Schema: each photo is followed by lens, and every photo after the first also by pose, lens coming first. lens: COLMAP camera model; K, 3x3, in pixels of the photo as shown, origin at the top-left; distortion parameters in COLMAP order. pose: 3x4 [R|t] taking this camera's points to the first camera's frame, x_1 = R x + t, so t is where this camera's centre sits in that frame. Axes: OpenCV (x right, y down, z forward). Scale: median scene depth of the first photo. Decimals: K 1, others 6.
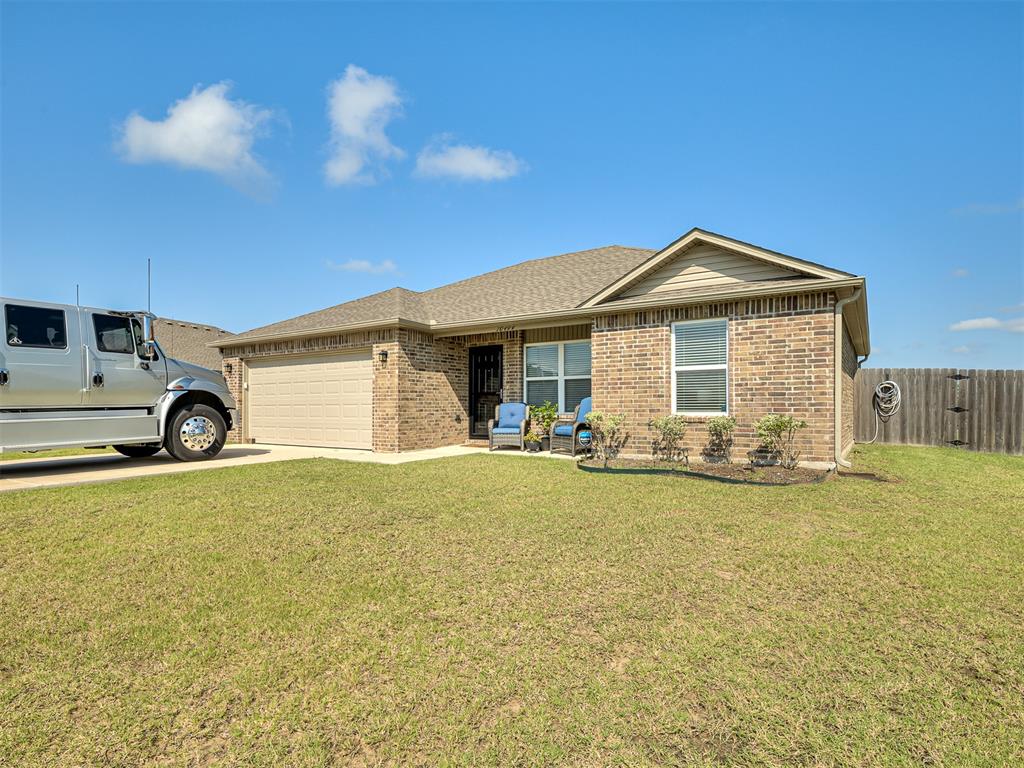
lens RADIAL K [[537.0, 0, 504.3], [0, 537.0, 431.2], [0, 0, 1]] dist [0.001777, -0.000373]
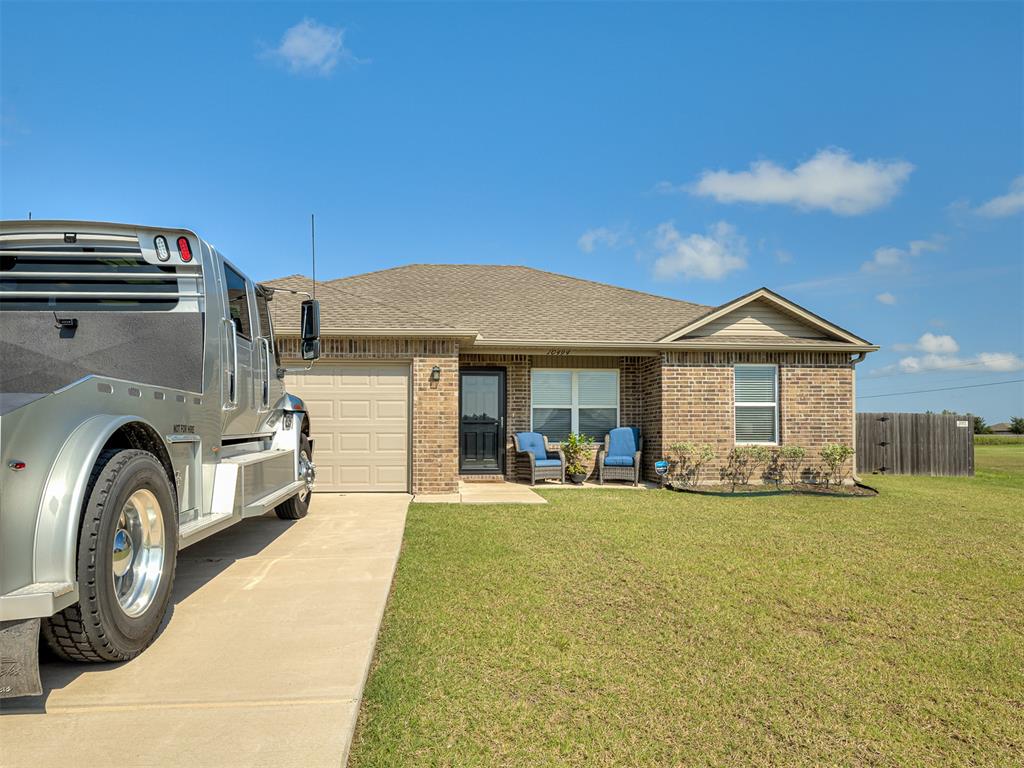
lens RADIAL K [[649.9, 0, 481.8], [0, 649.9, 448.6], [0, 0, 1]] dist [-0.001515, 0.000184]
pose [[0.790302, -0.010036, 0.612635, -0.895471], [0.024248, 0.999595, -0.014905, -0.013299], [-0.612237, 0.026635, 0.790226, 0.223177]]
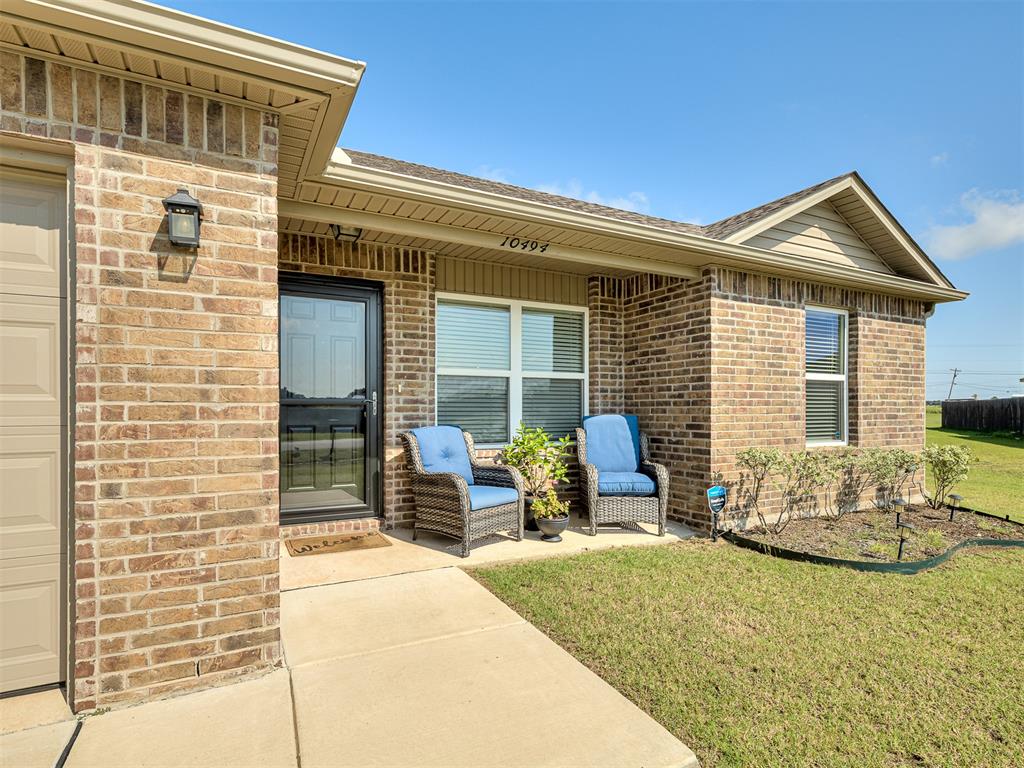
lens RADIAL K [[537.0, 0, 506.3], [0, 537.0, 417.2], [0, 0, 1]] dist [0.001777, -0.000373]
pose [[0.492529, -0.014085, 0.870182, -0.400203], [0.031801, 0.999493, -0.001821, -0.071134], [-0.869715, 0.028570, 0.492727, 0.925723]]
